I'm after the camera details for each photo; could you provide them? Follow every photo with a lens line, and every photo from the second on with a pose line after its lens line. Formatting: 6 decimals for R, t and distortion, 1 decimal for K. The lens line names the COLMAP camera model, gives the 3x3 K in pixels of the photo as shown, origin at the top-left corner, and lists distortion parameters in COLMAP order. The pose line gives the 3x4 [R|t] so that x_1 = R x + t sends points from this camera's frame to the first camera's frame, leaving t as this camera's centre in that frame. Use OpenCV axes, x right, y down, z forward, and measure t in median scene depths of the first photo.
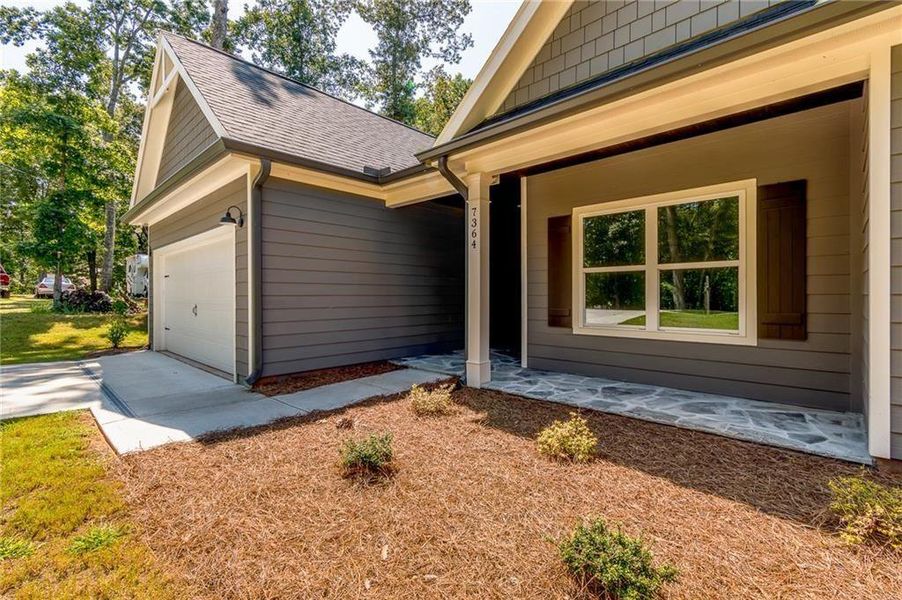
lens RADIAL K [[404.3, 0, 454.5], [0, 404.3, 297.5], [0, 0, 1]] dist [0.001474, -0.000119]
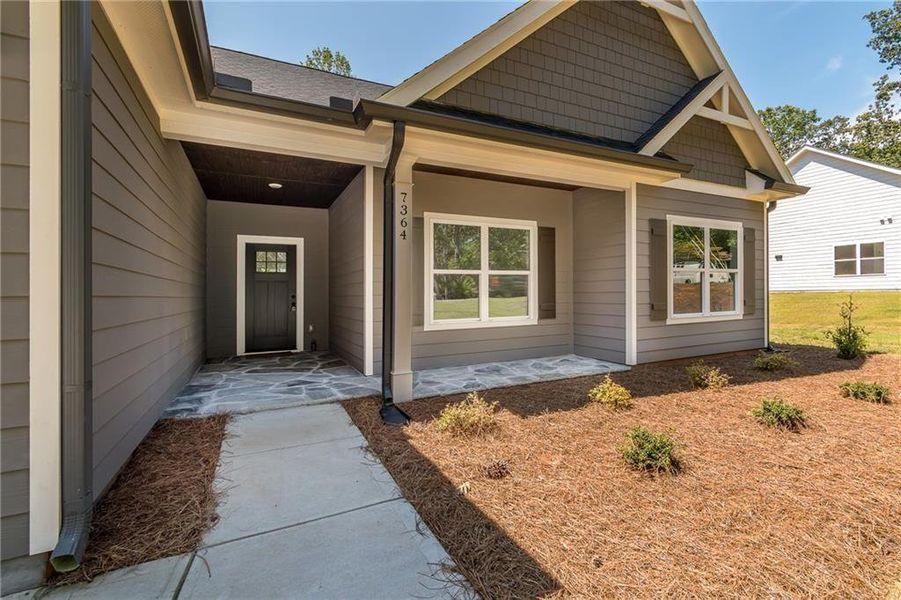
lens RADIAL K [[403.8, 0, 453.4], [0, 403.8, 294.3], [0, 0, 1]] dist [0.001474, -0.000119]
pose [[0.350550, -0.002822, 0.936540, -0.780159], [0.013113, 0.999912, -0.001895, -0.001914], [-0.936452, 0.012945, 0.350556, 0.652325]]
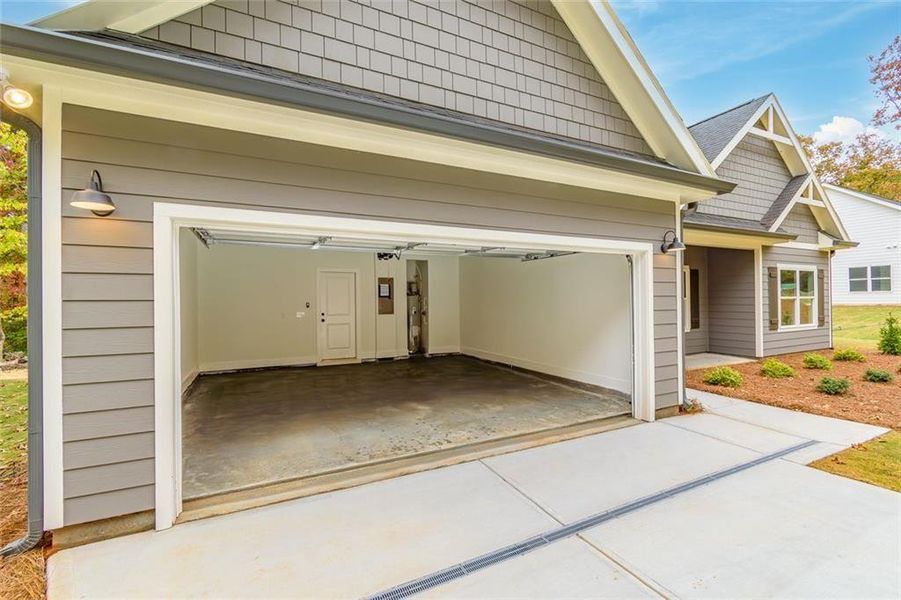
lens RADIAL K [[403.8, 0, 449.5], [0, 403.8, 296.1], [0, 0, 1]] dist [0.001474, -0.000119]
pose [[0.337354, 0.008934, 0.941335, -1.853267], [0.014068, 0.999795, -0.014530, -0.078872], [-0.941273, 0.018144, 0.337160, 1.355726]]
